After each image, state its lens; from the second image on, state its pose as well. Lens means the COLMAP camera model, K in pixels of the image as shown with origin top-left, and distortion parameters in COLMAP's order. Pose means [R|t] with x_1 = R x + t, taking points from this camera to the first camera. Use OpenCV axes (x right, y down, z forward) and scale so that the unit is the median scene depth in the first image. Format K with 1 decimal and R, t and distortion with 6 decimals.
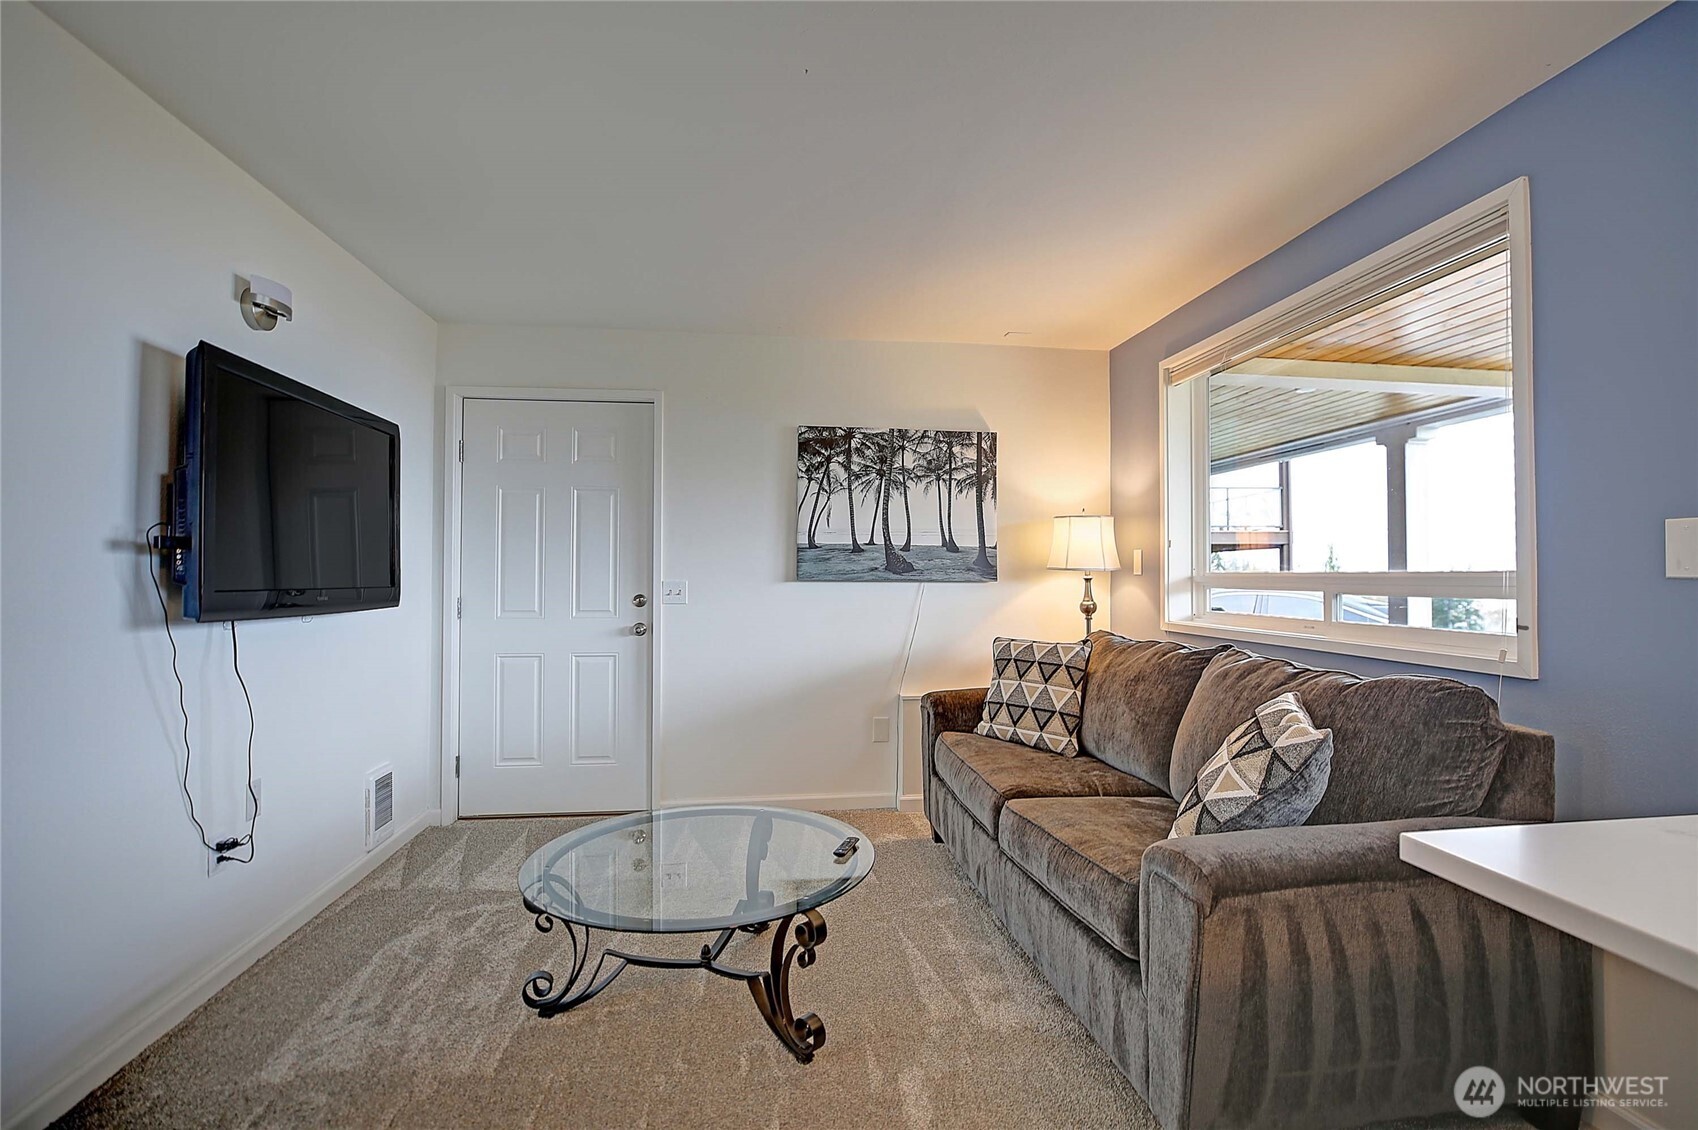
lens RADIAL K [[806.9, 0, 864.8], [0, 806.9, 570.3], [0, 0, 1]] dist [-0.026964, 0.000371]
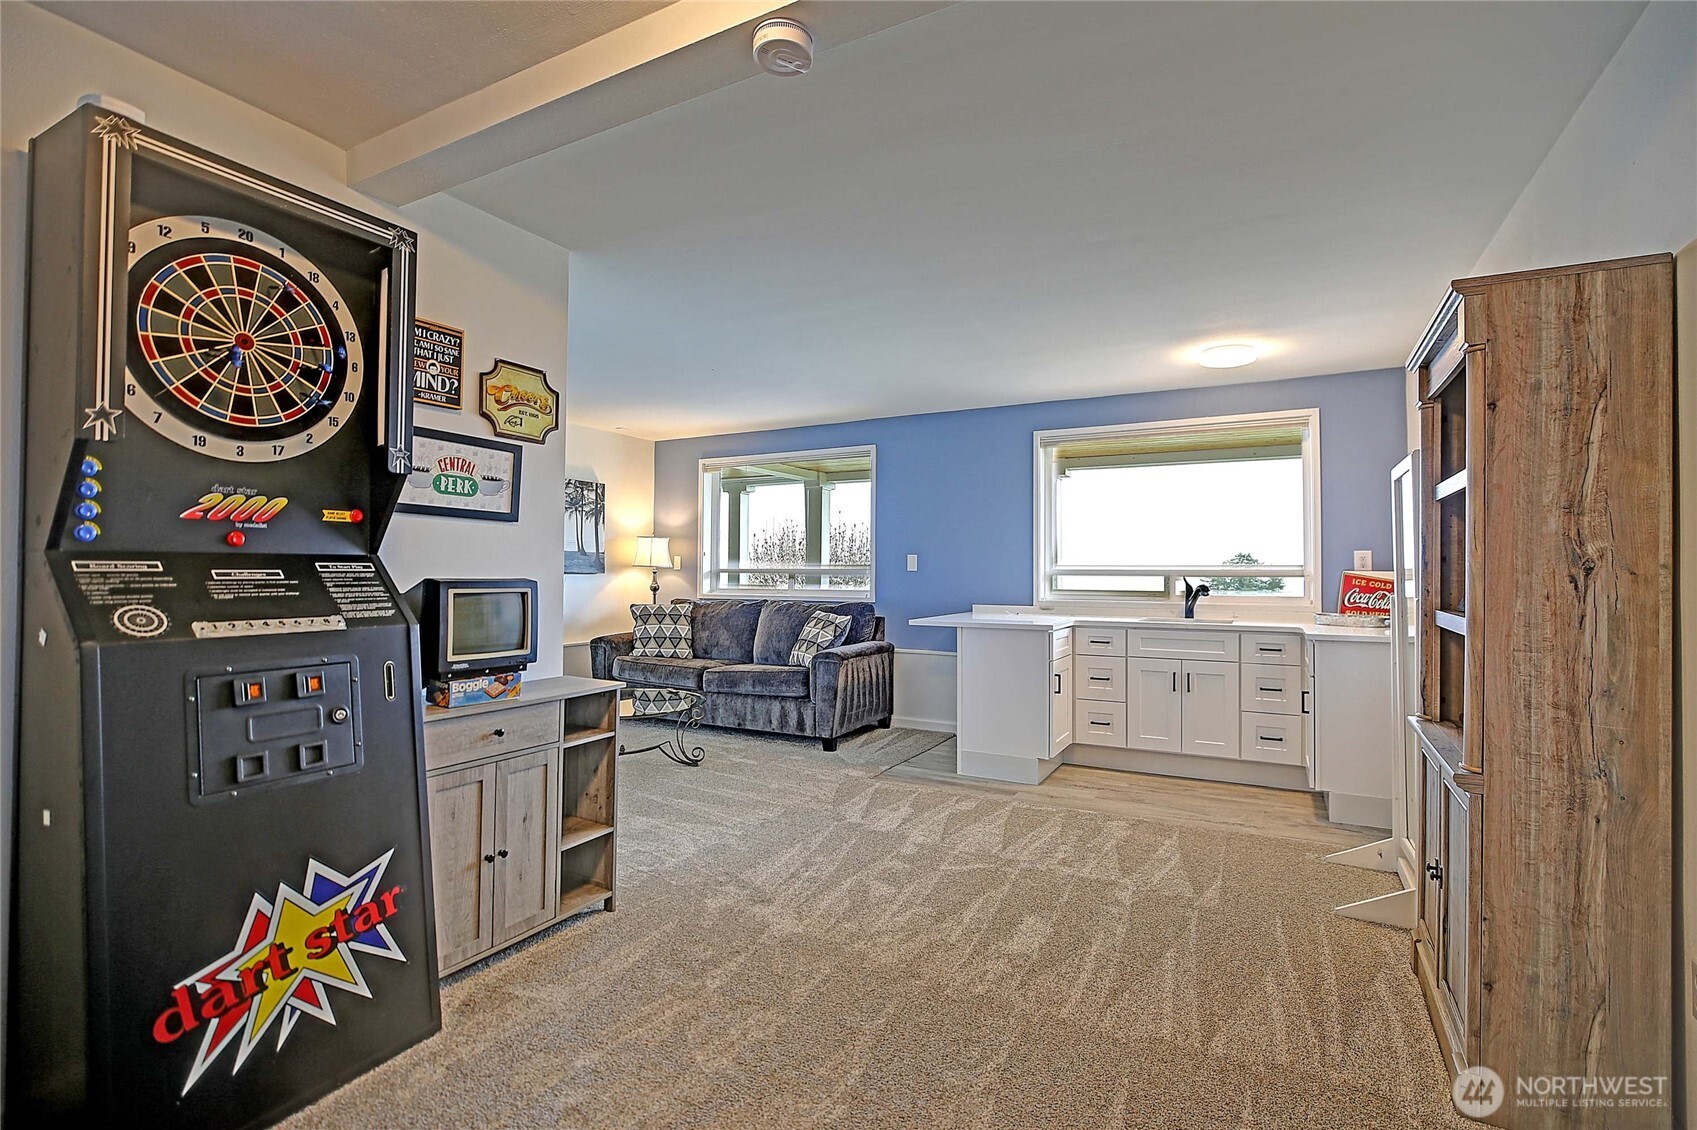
lens RADIAL K [[806.5, 0, 864.3], [0, 806.5, 570.3], [0, 0, 1]] dist [-0.026964, 0.000371]
pose [[0.619061, 0.003442, 0.785335, -0.846879], [-0.010443, 0.999938, 0.003849, -0.004233], [-0.785273, -0.010584, 0.619059, -0.476267]]
